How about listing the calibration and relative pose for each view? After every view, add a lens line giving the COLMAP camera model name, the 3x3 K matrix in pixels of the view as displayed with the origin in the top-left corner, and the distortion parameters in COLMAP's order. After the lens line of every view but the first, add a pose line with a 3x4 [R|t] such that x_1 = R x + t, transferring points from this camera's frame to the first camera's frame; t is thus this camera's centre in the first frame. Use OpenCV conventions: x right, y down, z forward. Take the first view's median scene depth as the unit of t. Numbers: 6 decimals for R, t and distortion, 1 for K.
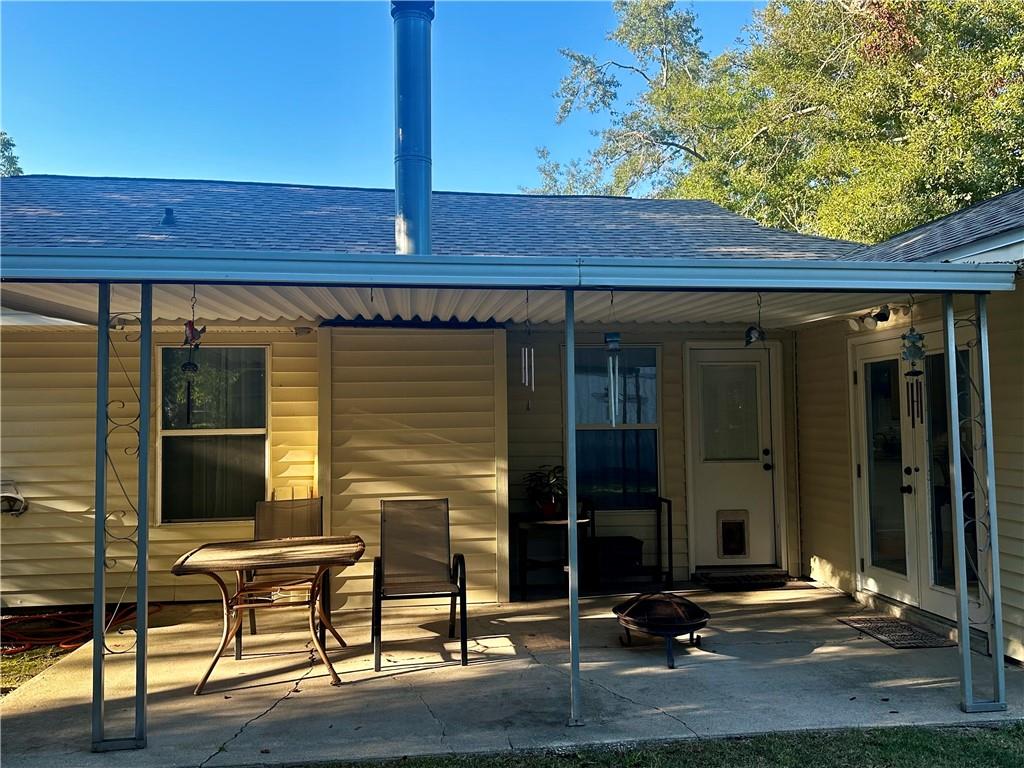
lens RADIAL K [[827.9, 0, 510.8], [0, 827.9, 384.2], [0, 0, 1]] dist [0.076029, -0.078421]
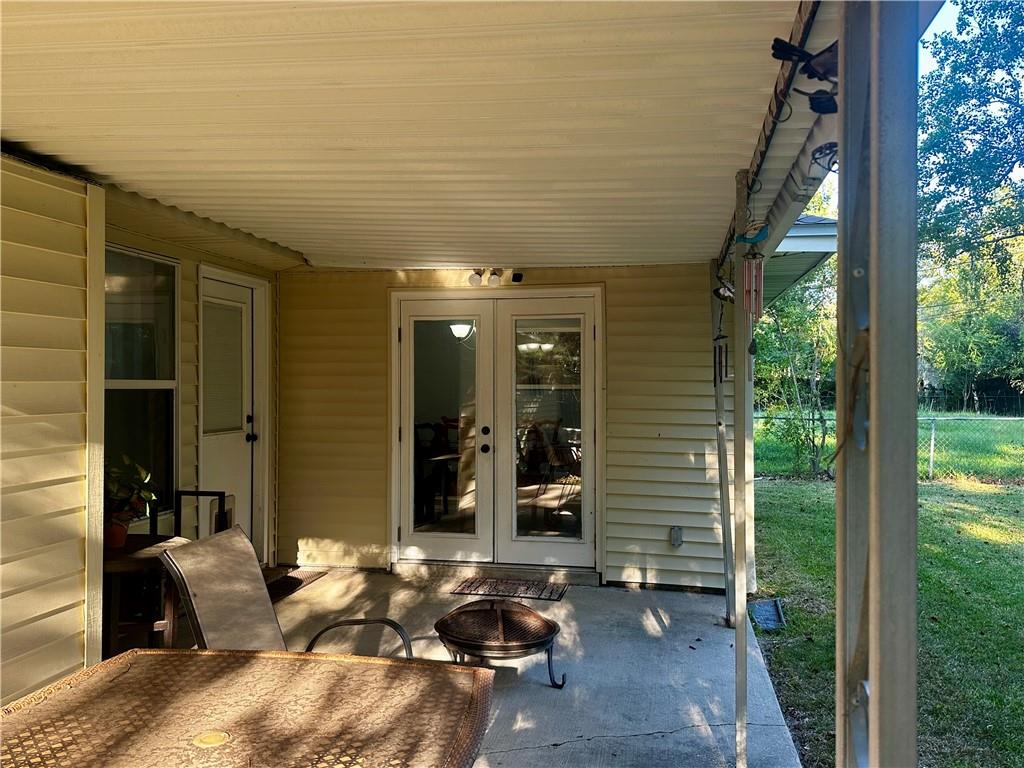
lens RADIAL K [[827.9, 0, 514.8], [0, 827.9, 386.8], [0, 0, 1]] dist [0.076029, -0.078421]
pose [[0.309818, 0.011053, 0.950732, -0.461657], [-0.050307, 0.998722, 0.004783, 0.043255], [-0.949464, -0.049310, 0.309978, 0.649668]]
